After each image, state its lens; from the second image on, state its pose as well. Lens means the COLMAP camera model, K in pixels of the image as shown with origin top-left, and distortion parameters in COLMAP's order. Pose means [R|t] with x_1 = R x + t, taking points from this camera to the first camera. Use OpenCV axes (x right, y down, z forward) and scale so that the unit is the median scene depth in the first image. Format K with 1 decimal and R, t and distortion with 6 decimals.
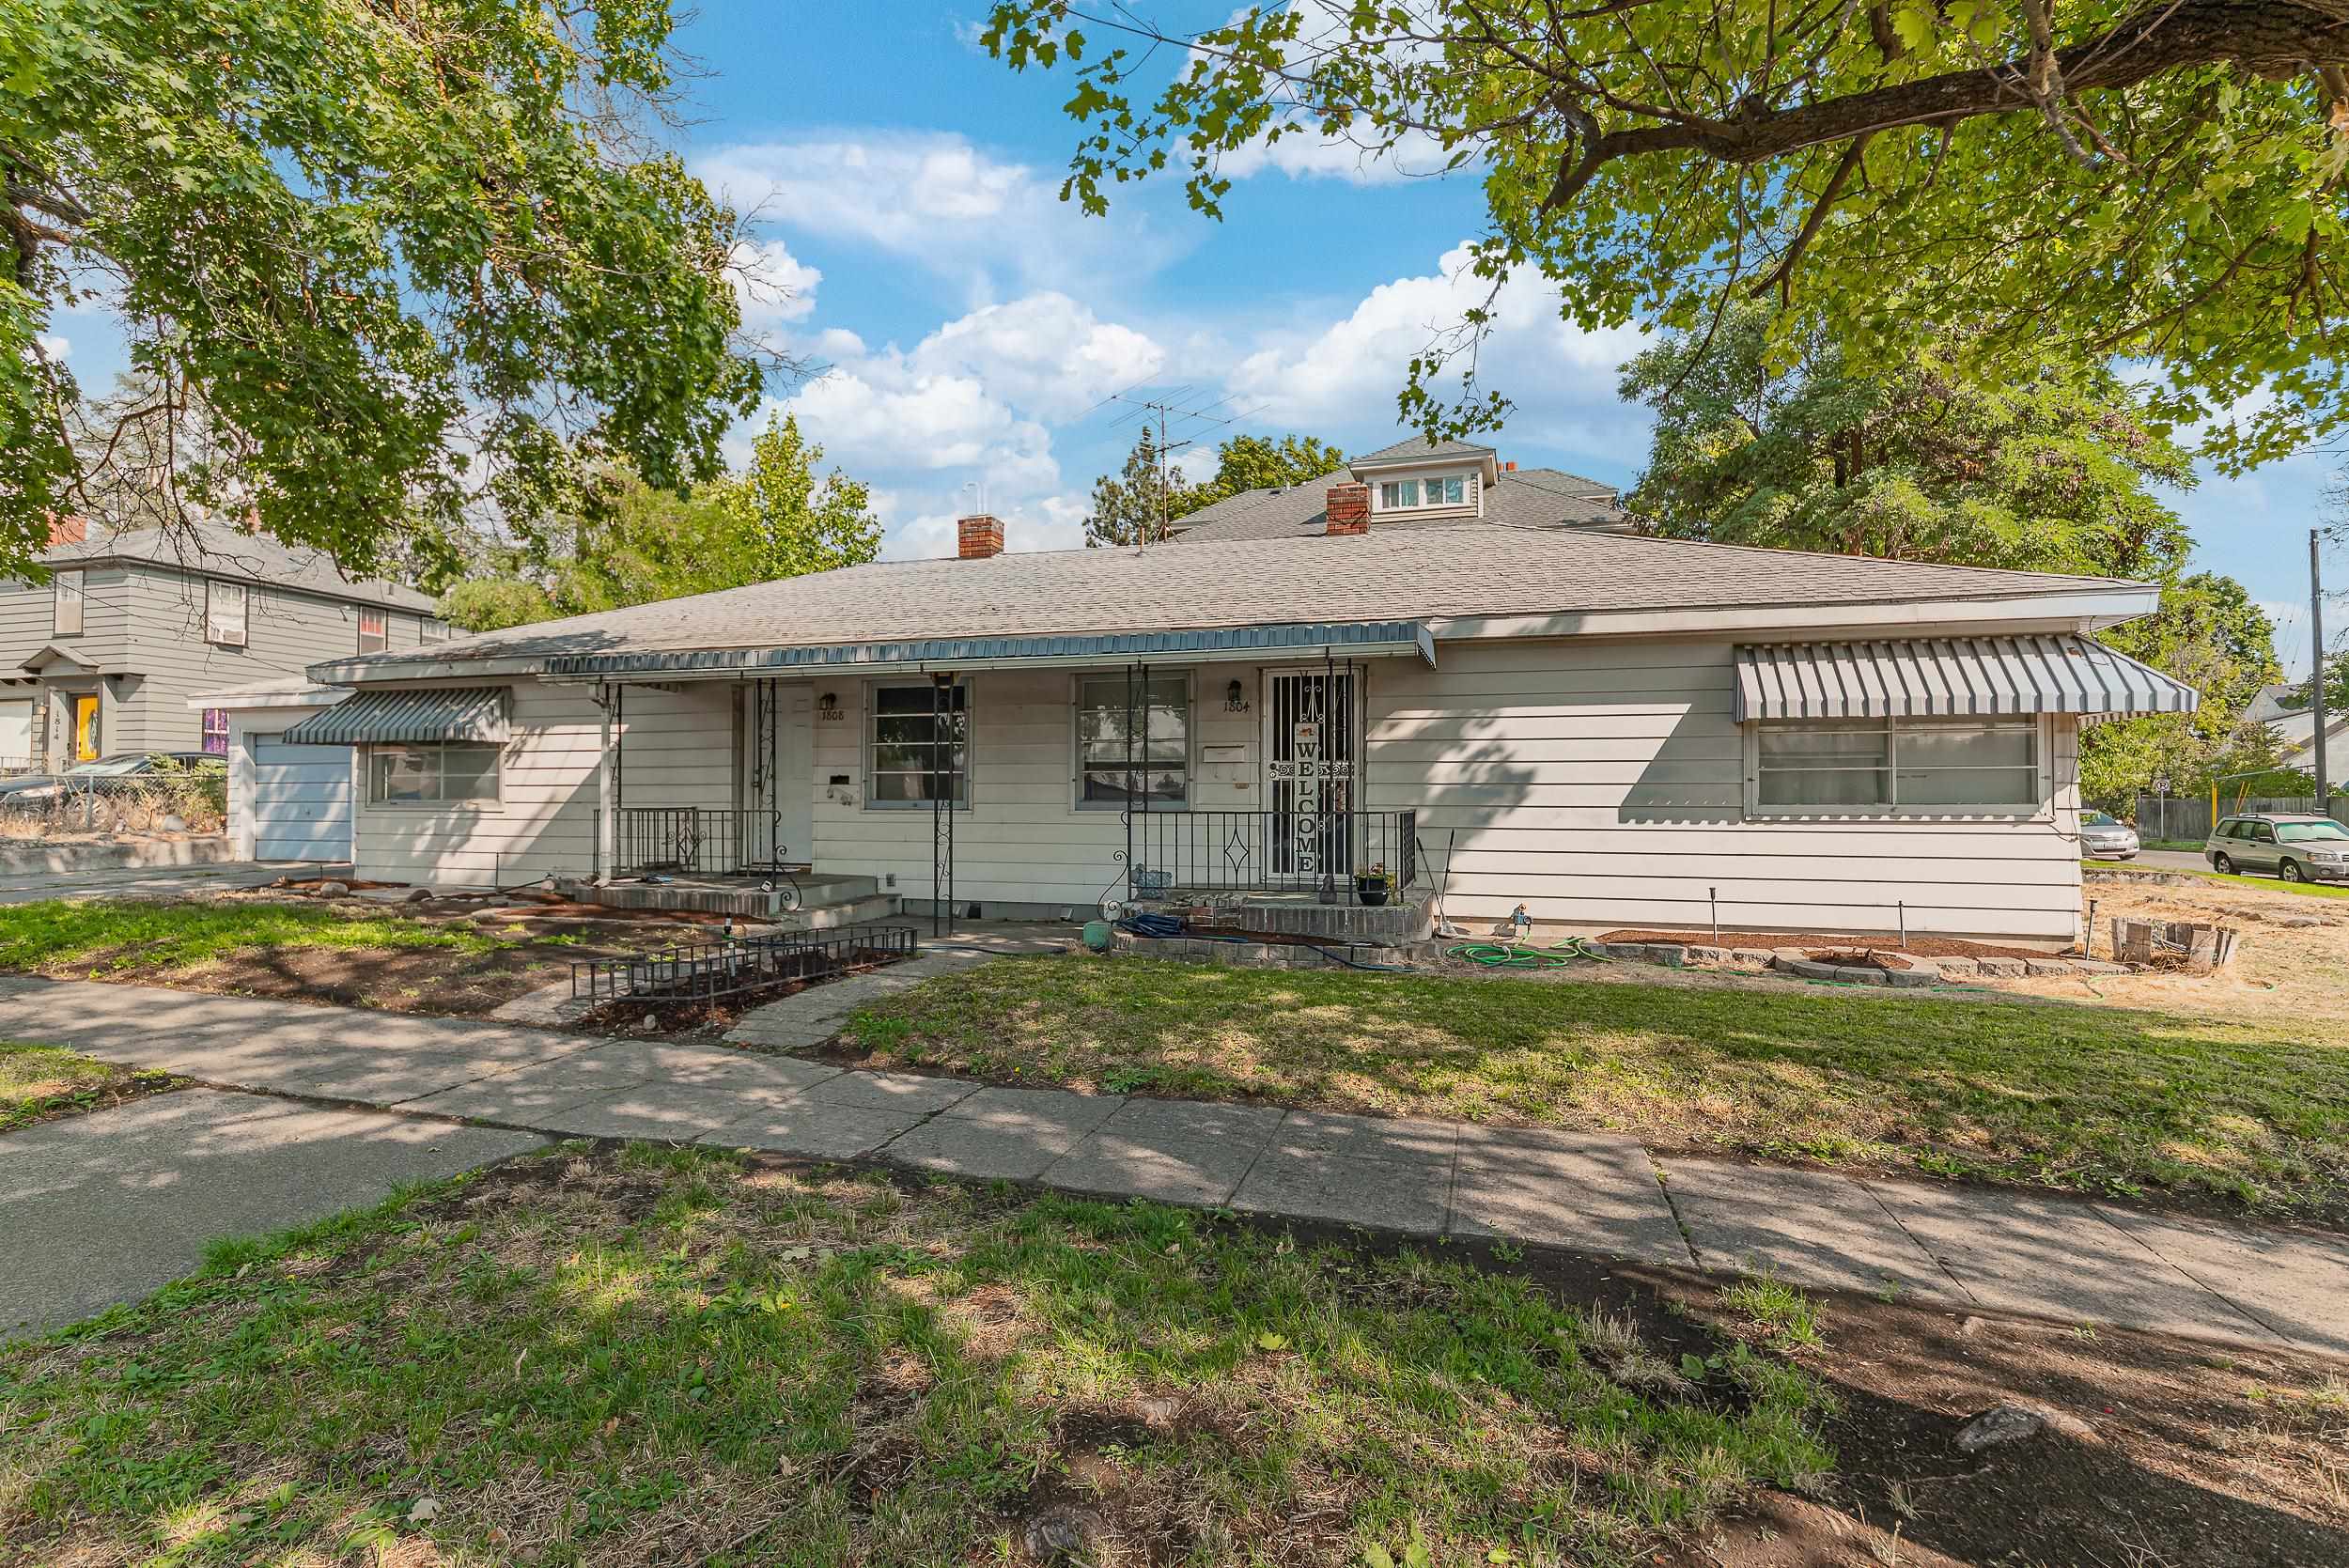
lens RADIAL K [[1140.4, 0, 1171.9], [0, 1140.4, 781.4], [0, 0, 1]] dist [-0.000908, -0.001060]
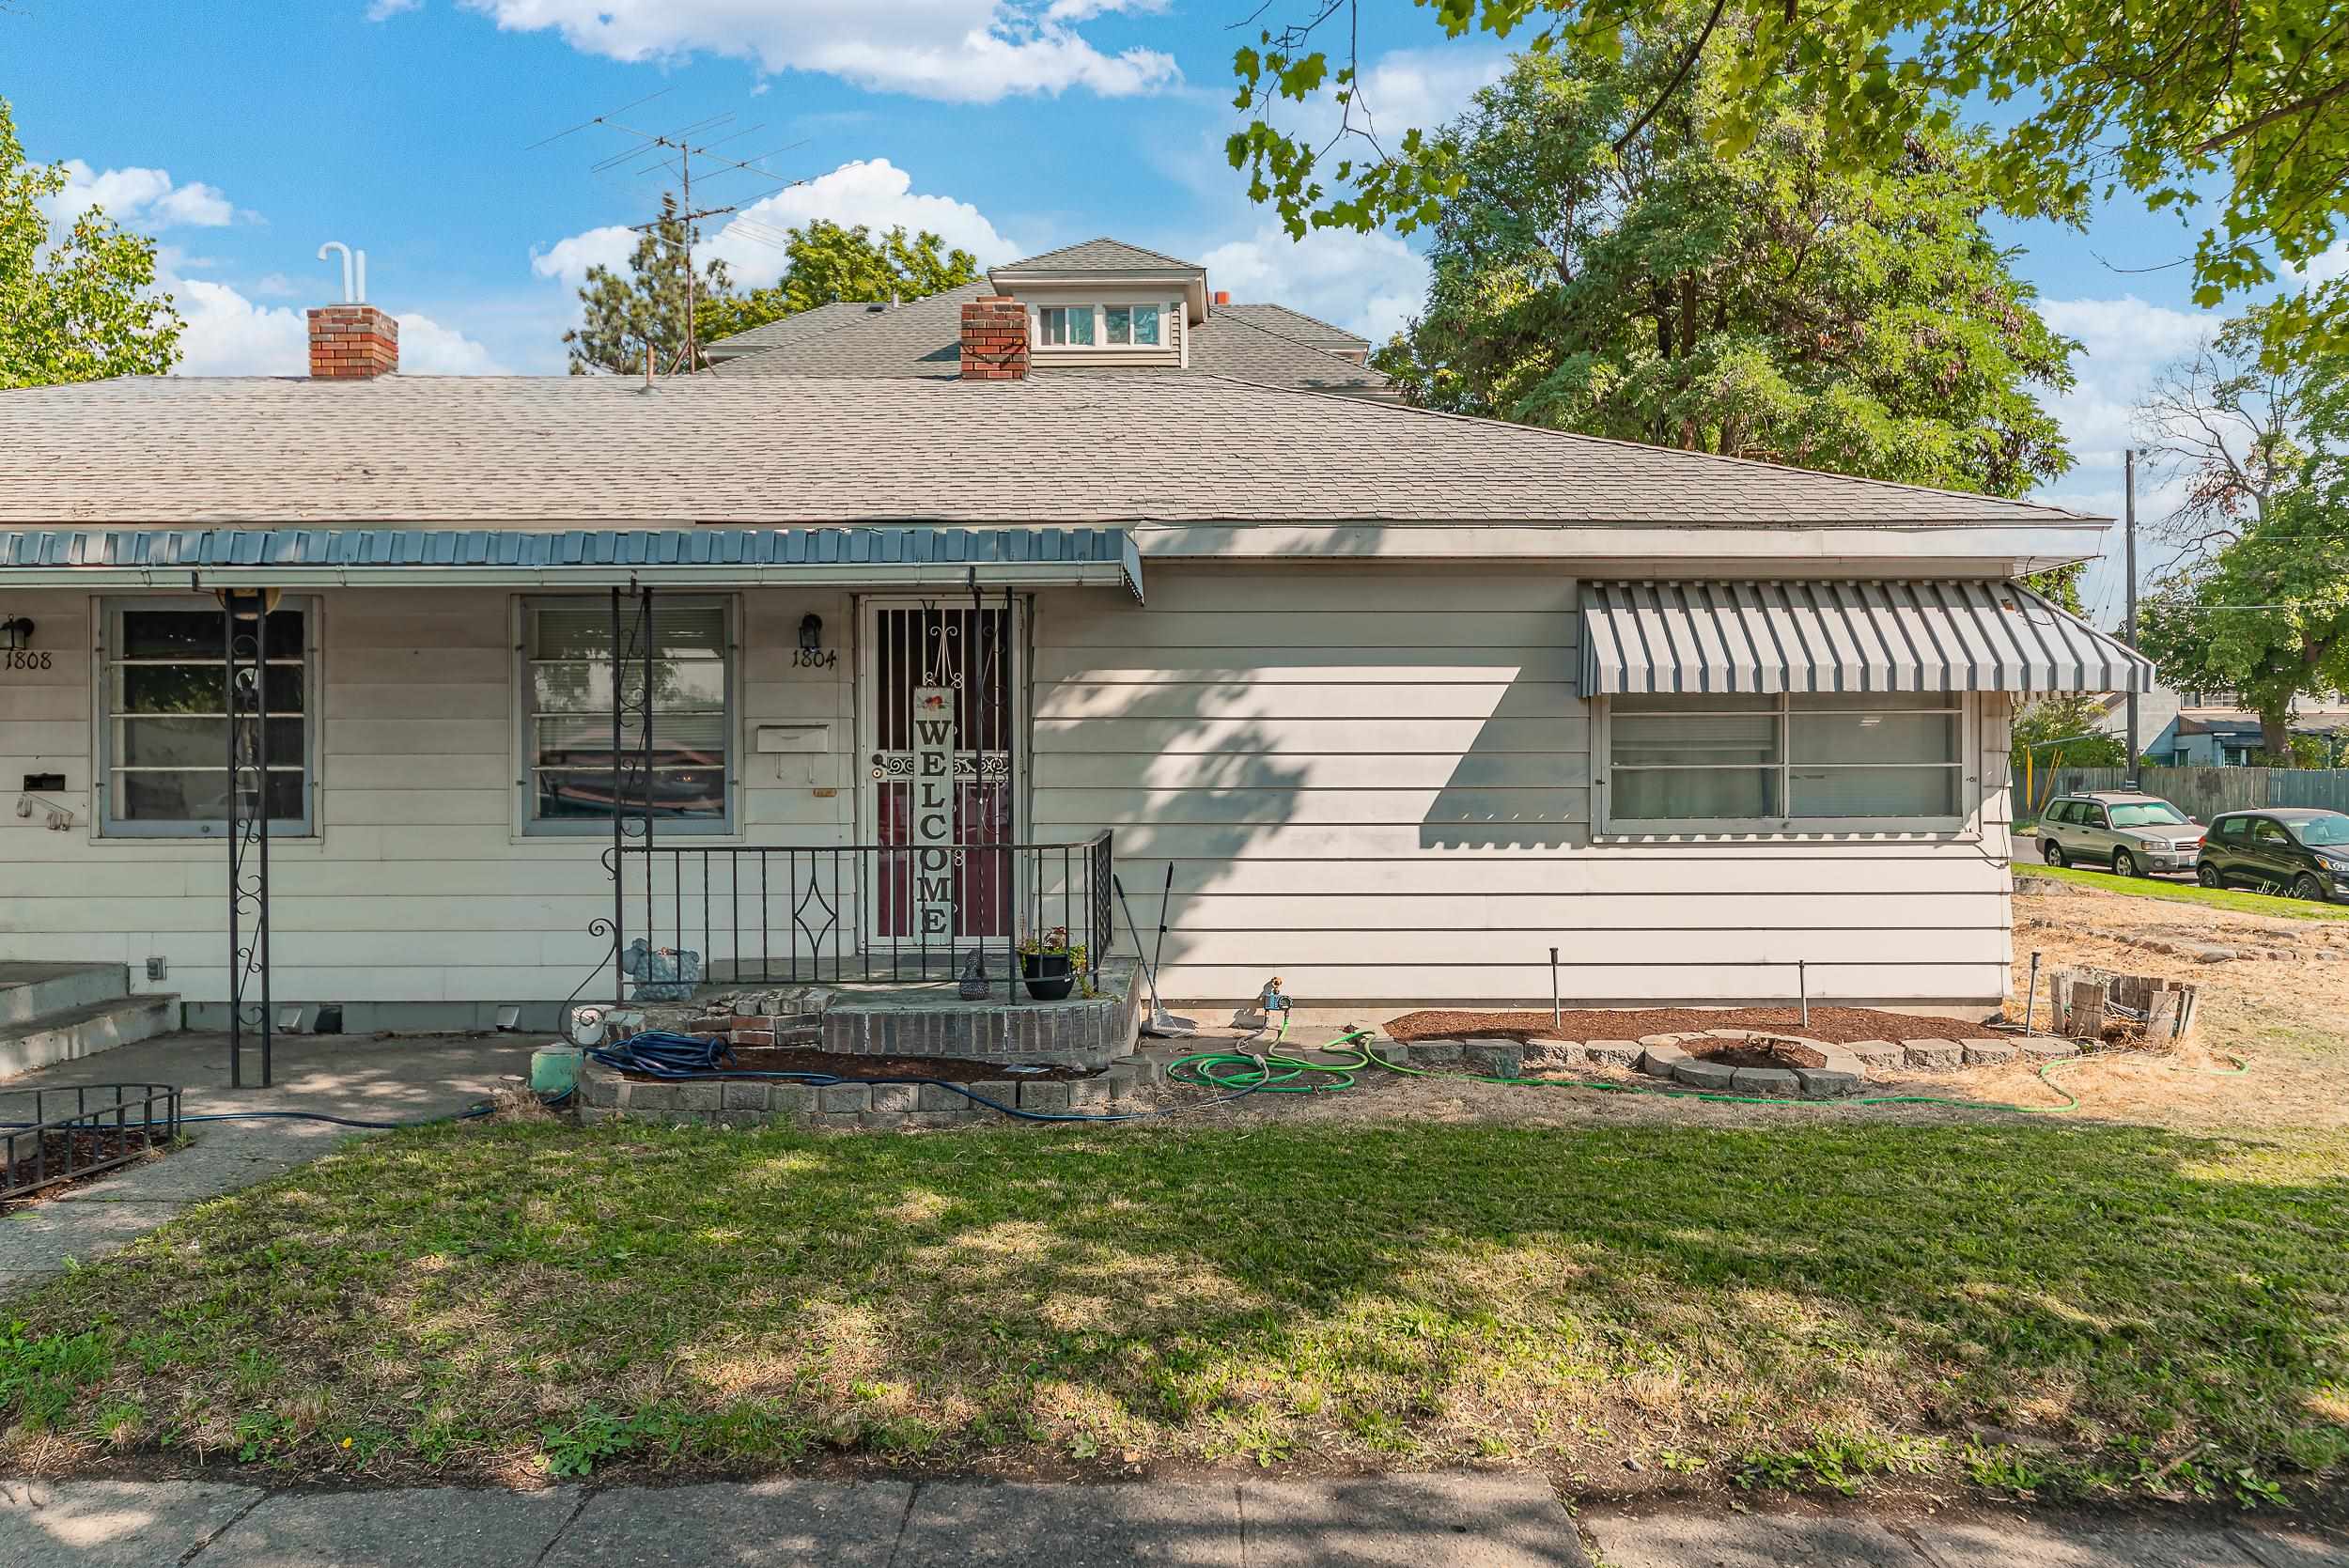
lens RADIAL K [[1635.6, 0, 1224.6], [0, 1635.6, 784.1], [0, 0, 1]] dist [0.000115, -0.001524]
pose [[0.955344, -0.008265, 0.295379, 0.008977], [0.000330, 0.999638, 0.026905, -0.023412], [-0.295495, -0.025606, 0.955001, 0.126182]]
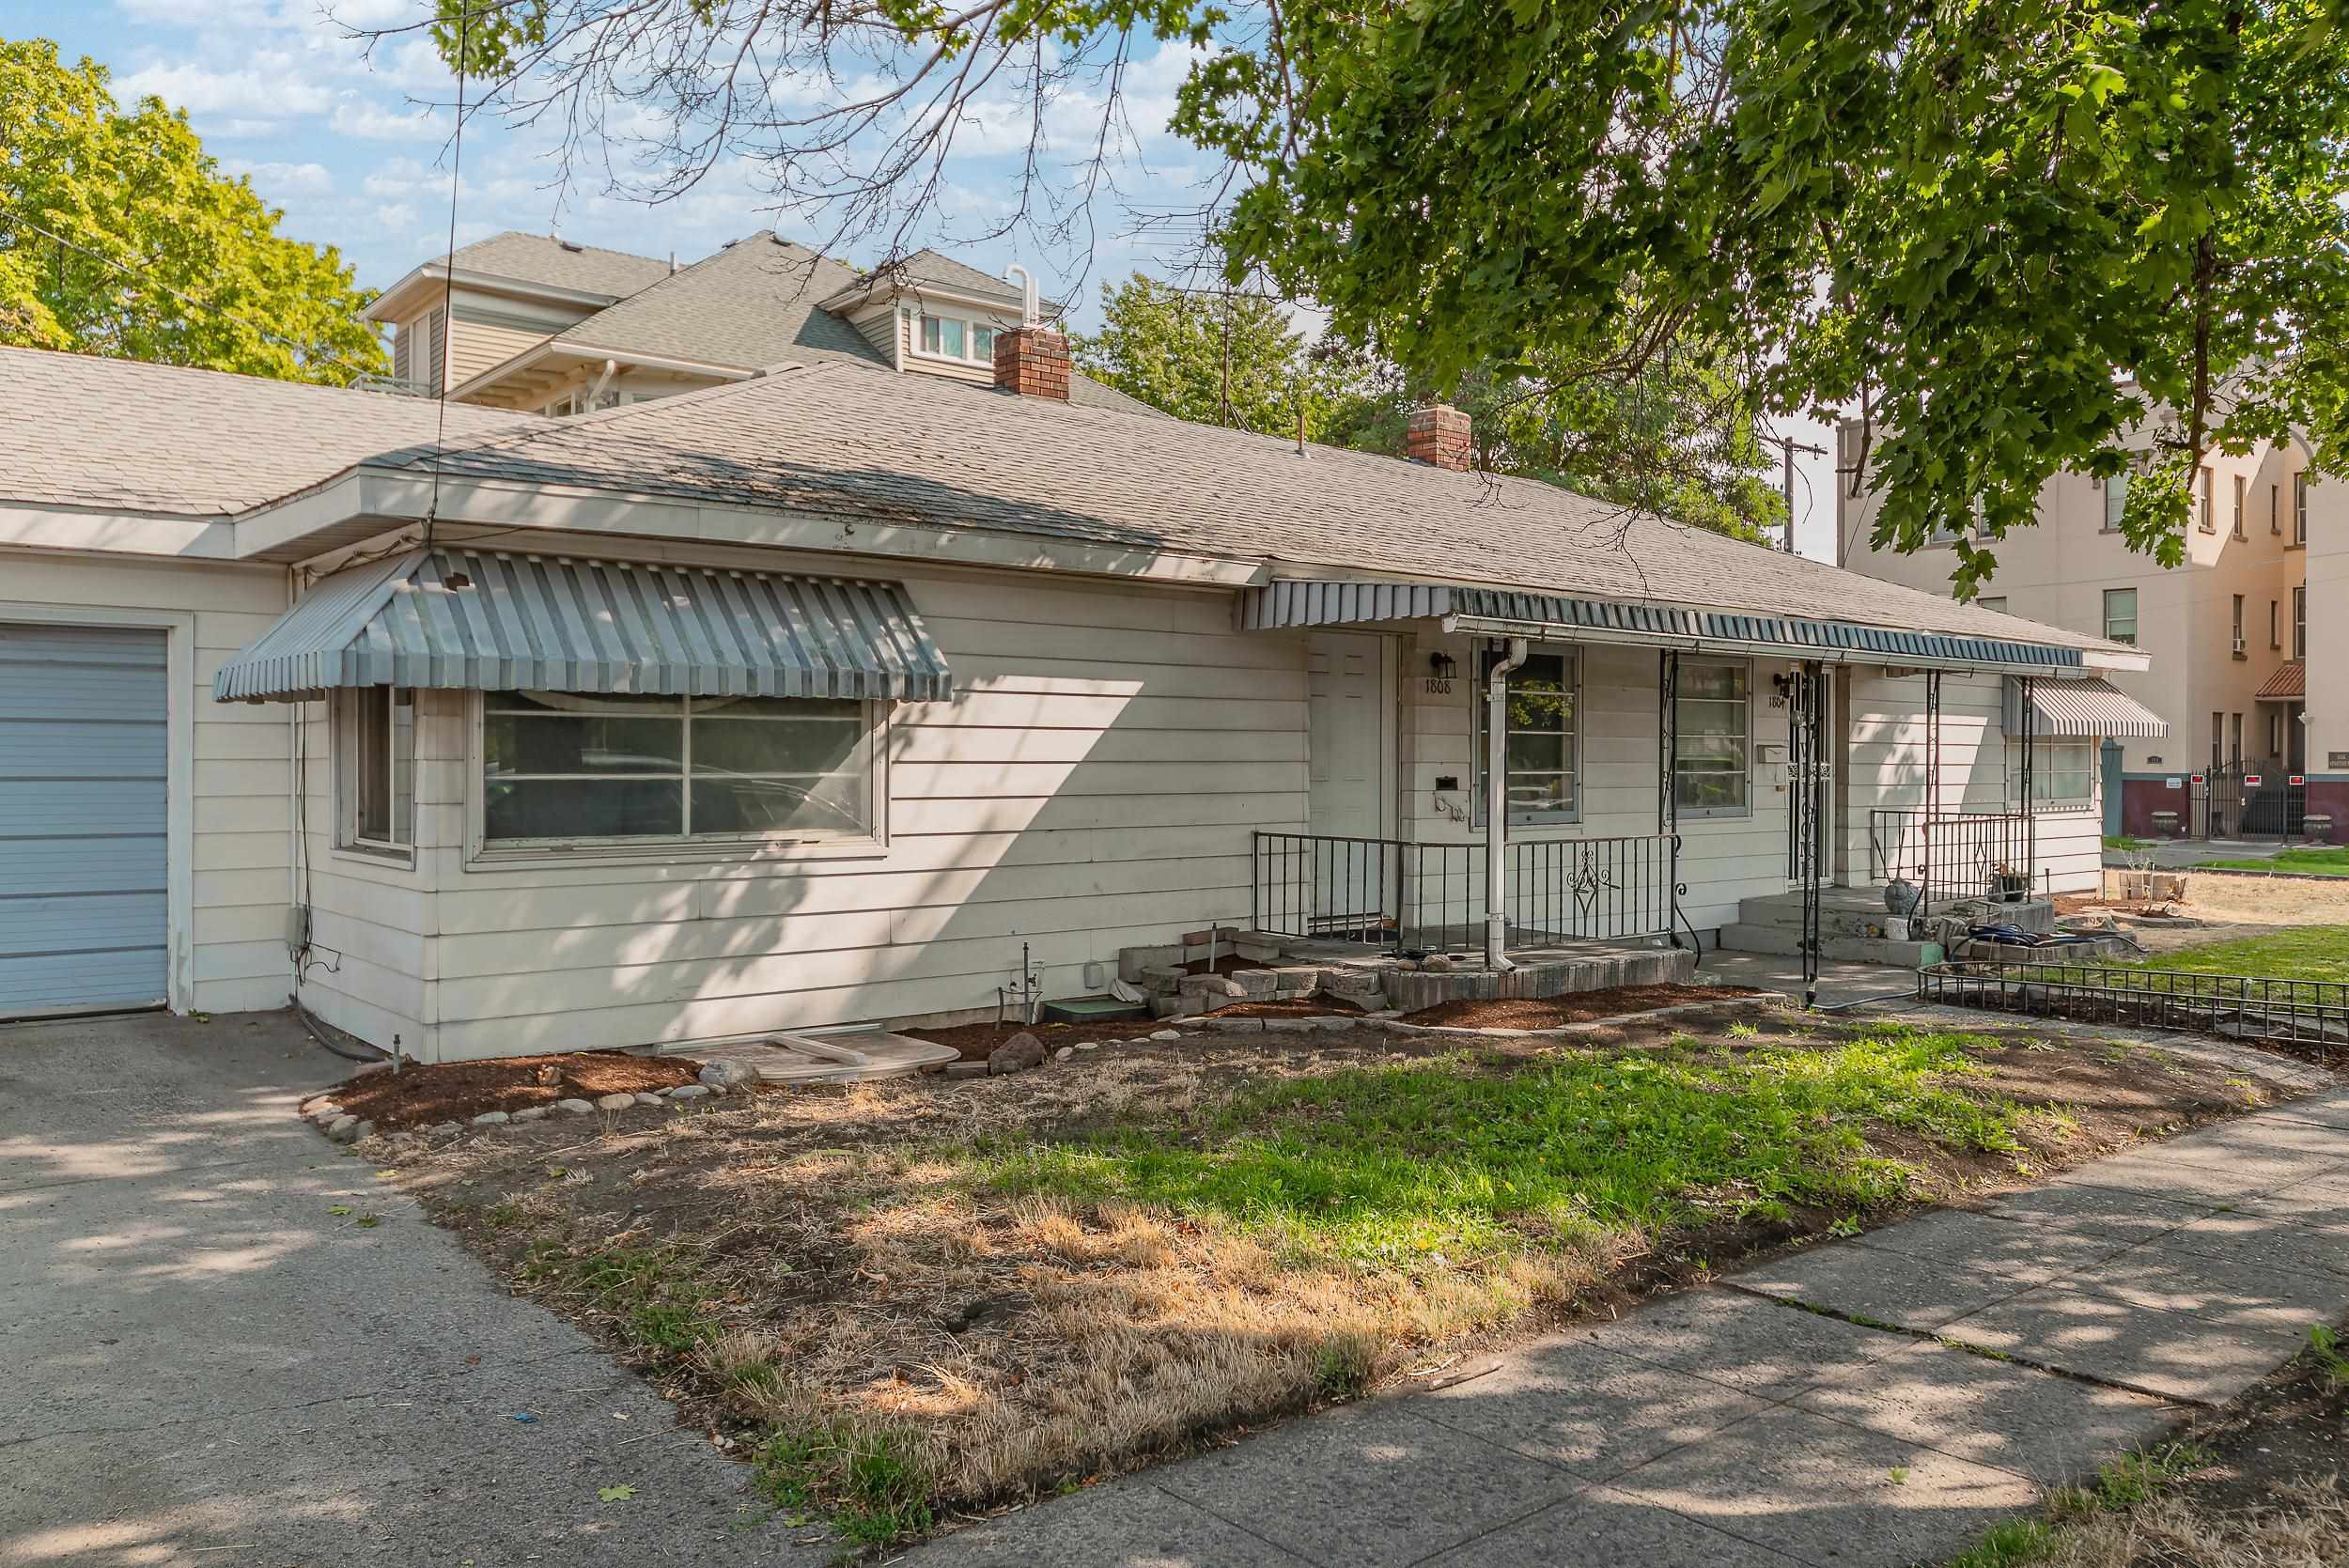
lens RADIAL K [[1746.2, 0, 1229.3], [0, 1746.2, 774.2], [0, 0, 1]] dist [0.000338, 0.004091]
pose [[0.523794, -0.009282, 0.851794, -1.379840], [-0.020152, 0.999526, 0.023284, -0.031650], [-0.851607, -0.029362, 0.523358, 0.642287]]
